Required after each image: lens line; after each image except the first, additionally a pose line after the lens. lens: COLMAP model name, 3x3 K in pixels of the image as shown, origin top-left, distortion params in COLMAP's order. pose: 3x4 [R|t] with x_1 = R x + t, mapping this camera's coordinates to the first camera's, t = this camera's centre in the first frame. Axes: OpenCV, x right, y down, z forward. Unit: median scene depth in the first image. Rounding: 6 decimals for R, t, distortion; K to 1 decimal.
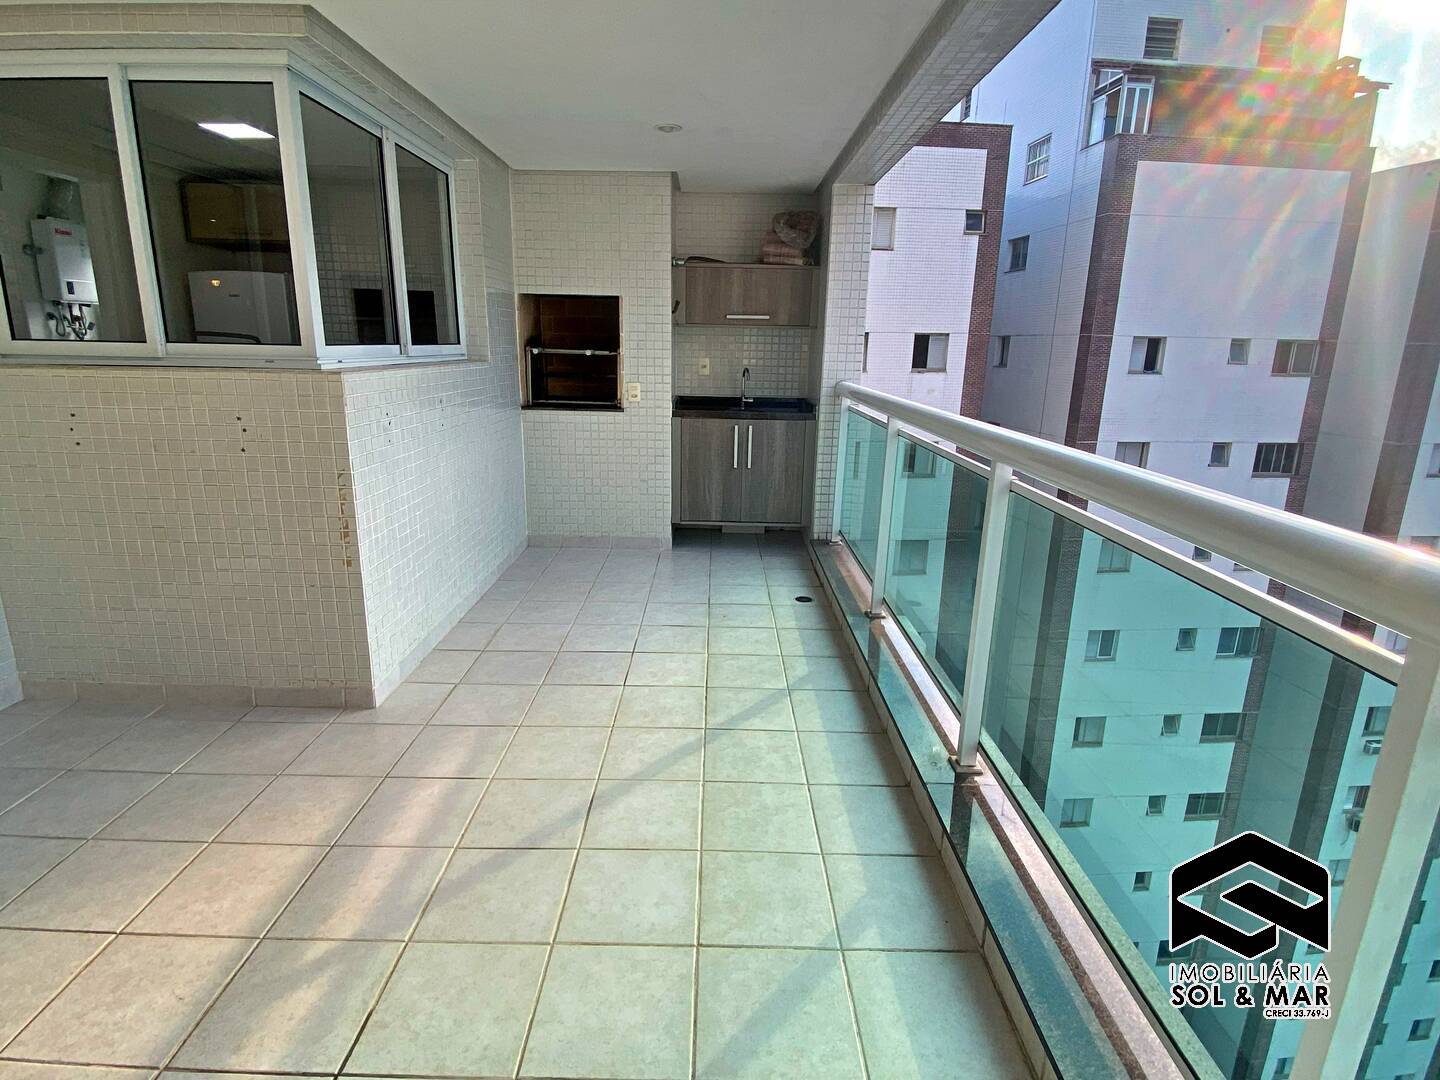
lens RADIAL K [[750.1, 0, 714.8], [0, 750.1, 539.4], [0, 0, 1]] dist [0.061686, -0.052004]
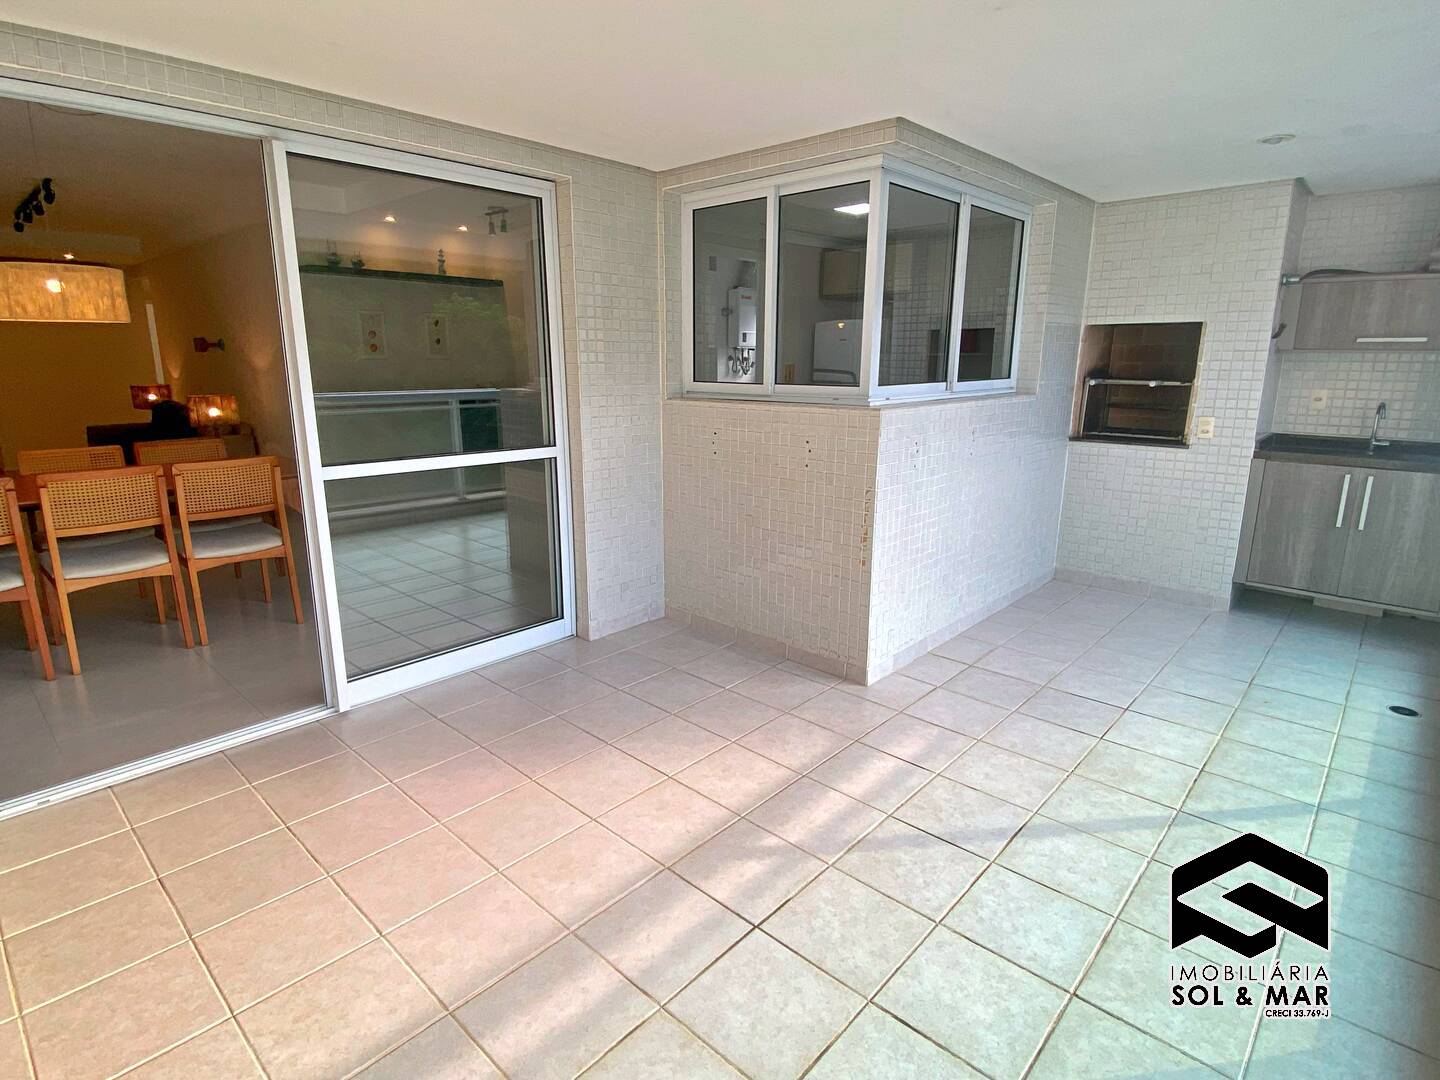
lens RADIAL K [[750.1, 0, 714.8], [0, 750.1, 539.4], [0, 0, 1]] dist [0.061686, -0.052004]
pose [[0.738136, 0.142514, -0.659428, 0.106161], [-0.159689, 0.986566, 0.034465, -0.007647], [0.655481, 0.079864, 0.750977, -0.055724]]
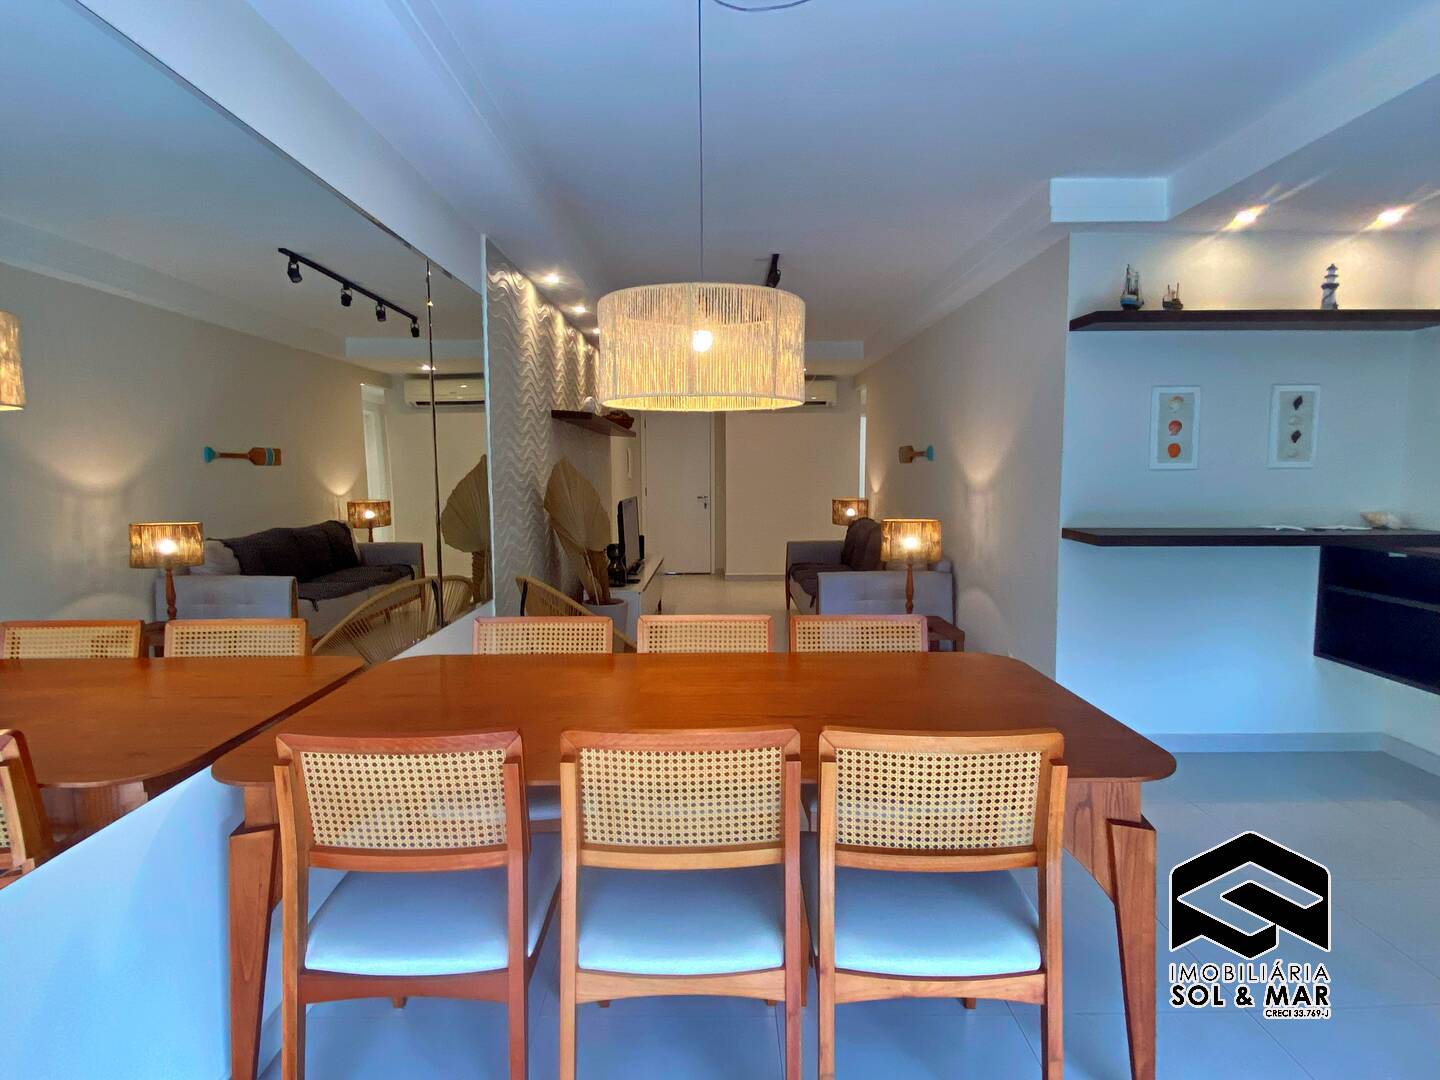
lens RADIAL K [[749.7, 0, 720.0], [0, 749.7, 540.0], [0, 0, 1]] dist [0.069109, -0.069930]
pose [[0.017261, 0.079566, -0.996680, -0.756599], [-0.249105, 0.965738, 0.072781, -0.072826], [0.968323, 0.247022, 0.036490, 0.142698]]
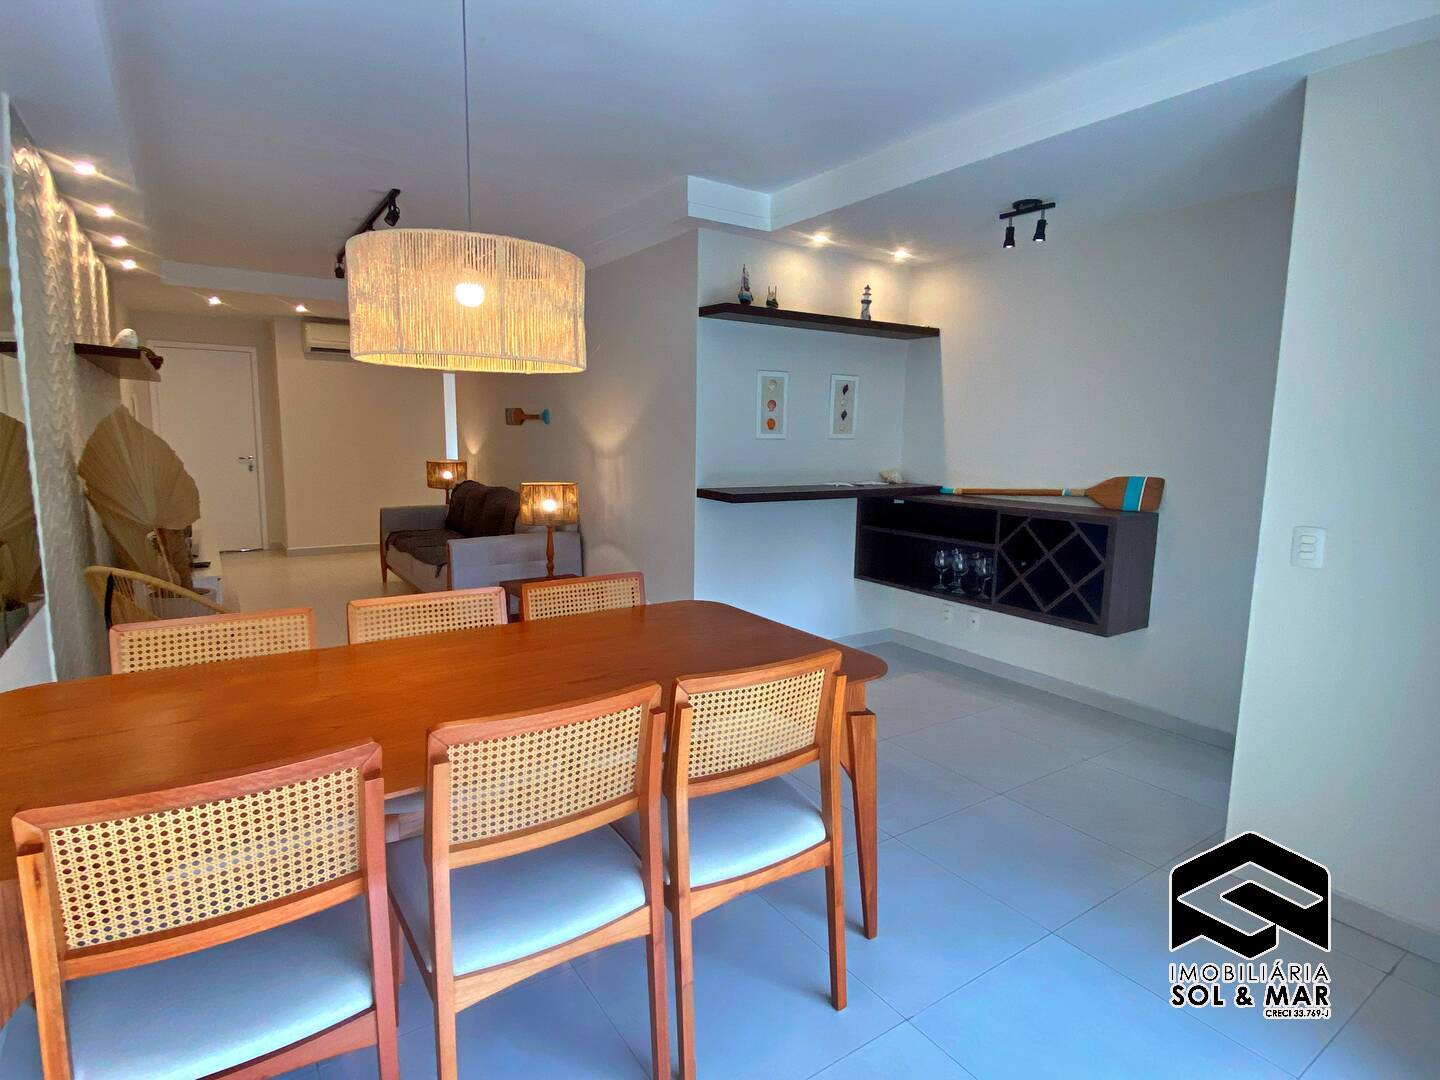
lens RADIAL K [[750.1, 0, 714.8], [0, 750.1, 539.4], [0, 0, 1]] dist [0.061686, -0.052004]
pose [[0.570263, 0.111034, -0.813924, -0.790736], [-0.216673, 0.976066, -0.018656, -0.033660], [0.792372, 0.186994, 0.580672, -0.028692]]
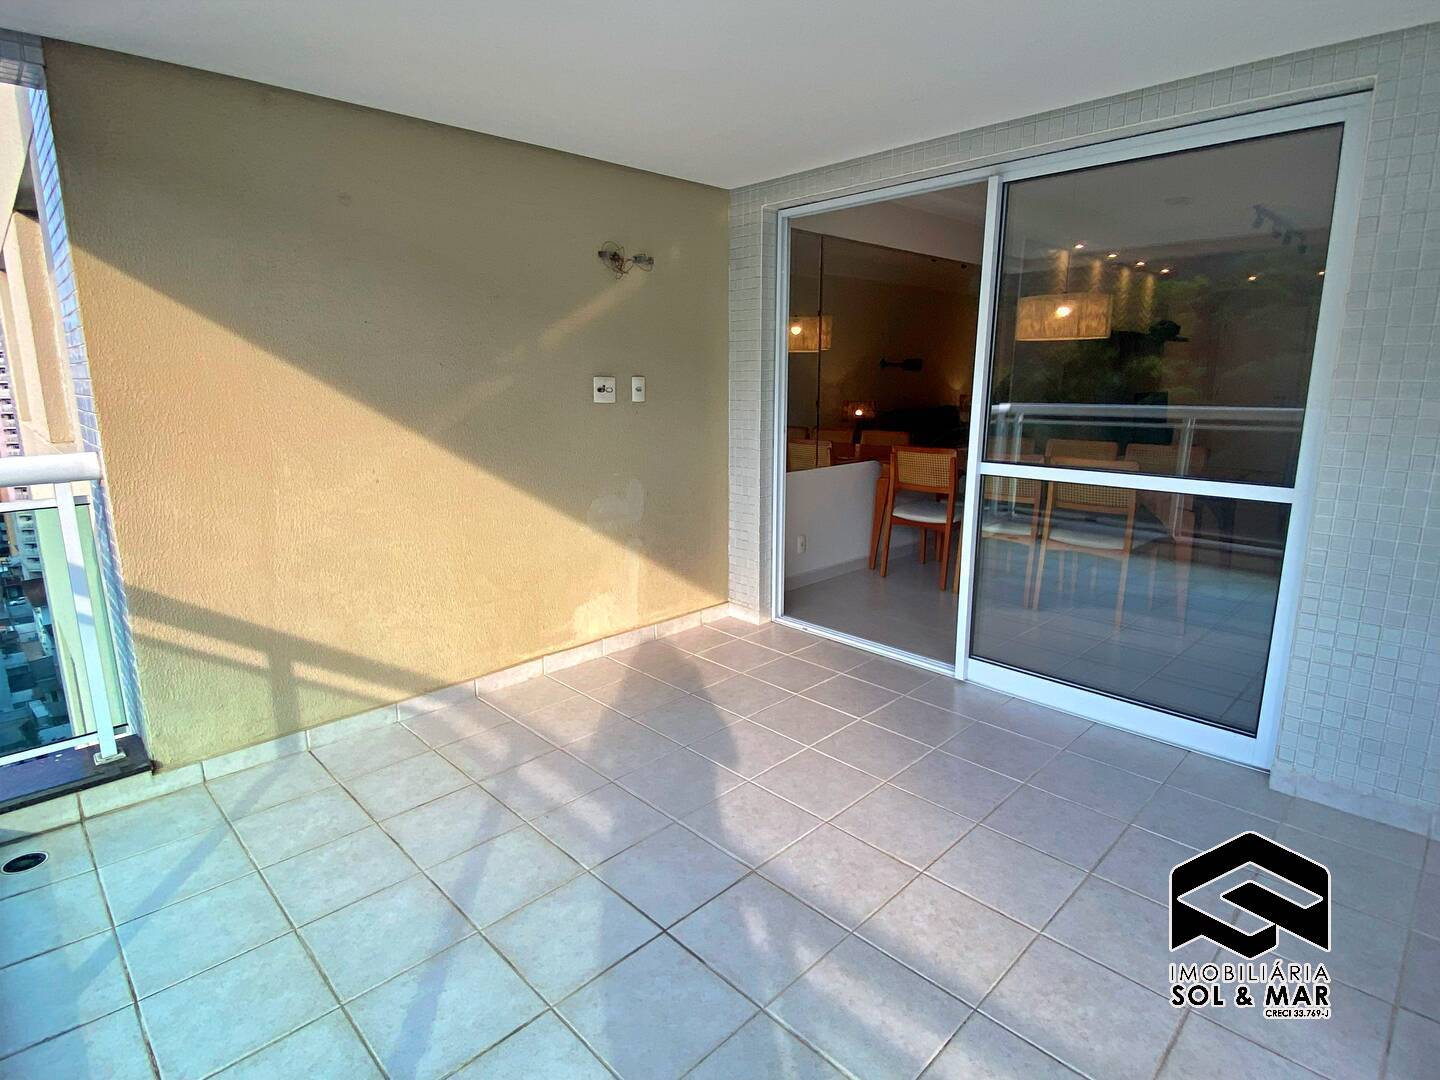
lens RADIAL K [[750.1, 0, 714.8], [0, 750.1, 539.4], [0, 0, 1]] dist [0.061686, -0.052004]
pose [[-0.704015, 0.140330, -0.696182, 0.121823], [-0.184206, 0.910652, 0.369839, -0.190960], [0.685879, 0.388613, -0.615264, 0.686013]]
